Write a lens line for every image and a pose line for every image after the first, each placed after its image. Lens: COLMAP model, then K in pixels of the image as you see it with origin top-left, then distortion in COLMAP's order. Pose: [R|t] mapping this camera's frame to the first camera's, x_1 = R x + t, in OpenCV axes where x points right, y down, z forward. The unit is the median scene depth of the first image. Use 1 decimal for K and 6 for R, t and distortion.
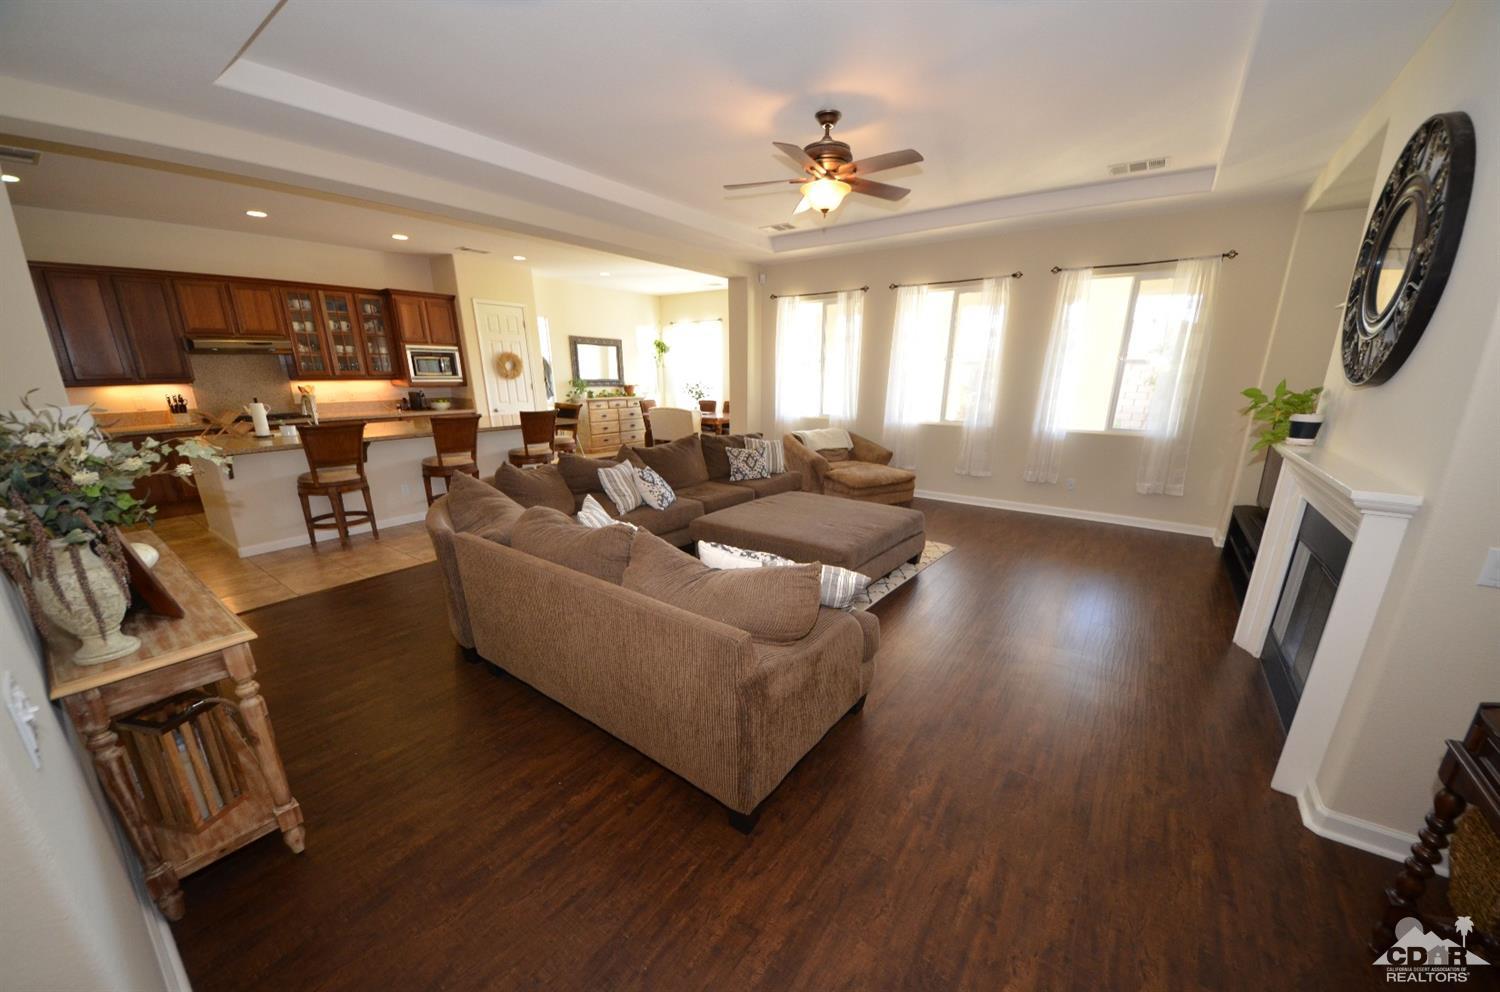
lens RADIAL K [[559.4, 0, 747.1], [0, 559.4, 540.2], [0, 0, 1]] dist [0.000671, -0.000133]
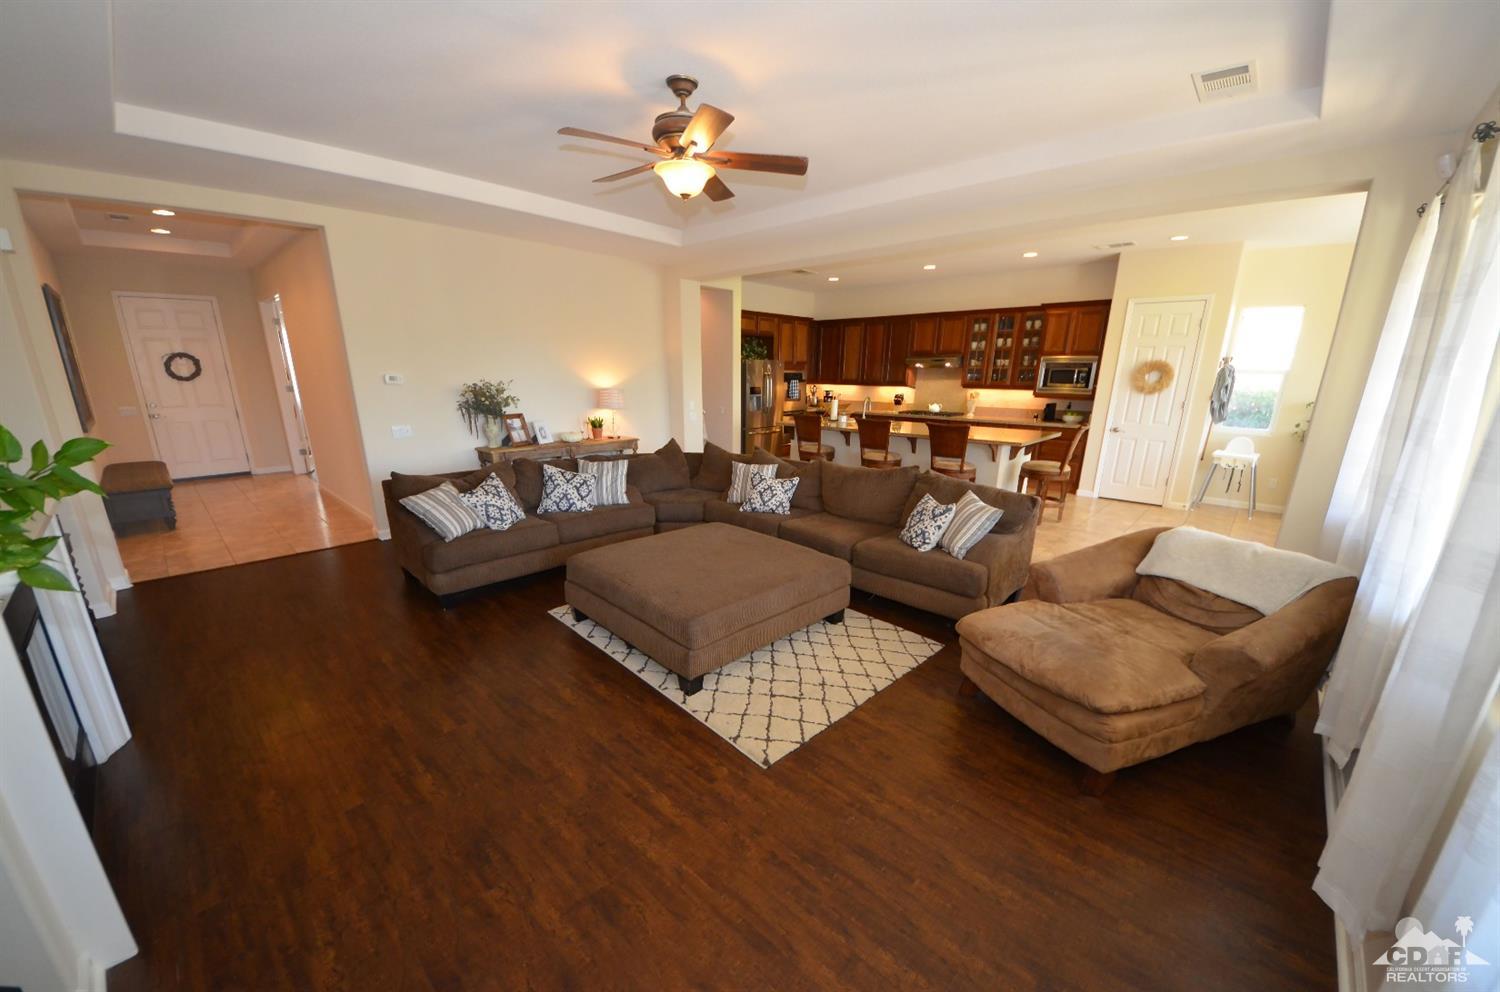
lens RADIAL K [[559.4, 0, 747.1], [0, 559.4, 540.2], [0, 0, 1]] dist [0.000671, -0.000133]
pose [[-0.114511, 0.282590, -0.952381, 0.544671], [-0.295629, 0.905560, 0.304243, -0.206258], [0.948415, 0.316391, -0.020154, 0.644256]]
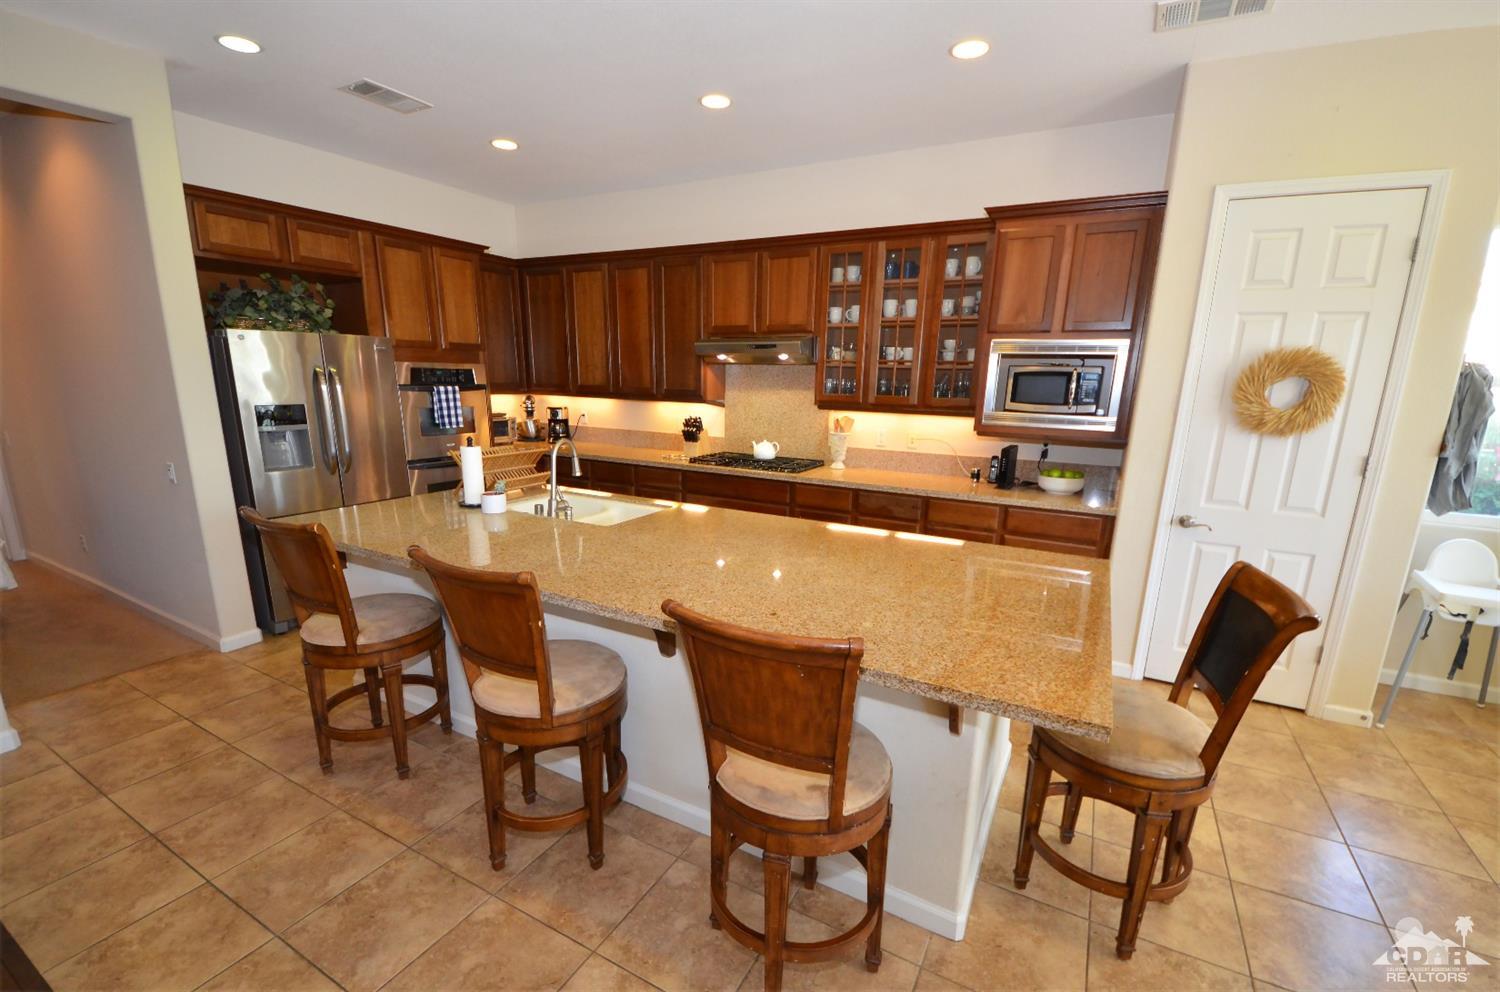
lens RADIAL K [[636.8, 0, 762.6], [0, 636.8, 538.7], [0, 0, 1]] dist [0.003527, 0.000300]
pose [[0.154285, 0.244852, -0.957206, -0.141575], [-0.307994, 0.932451, 0.188876, -0.256688], [0.938795, 0.265673, 0.219277, 0.805682]]
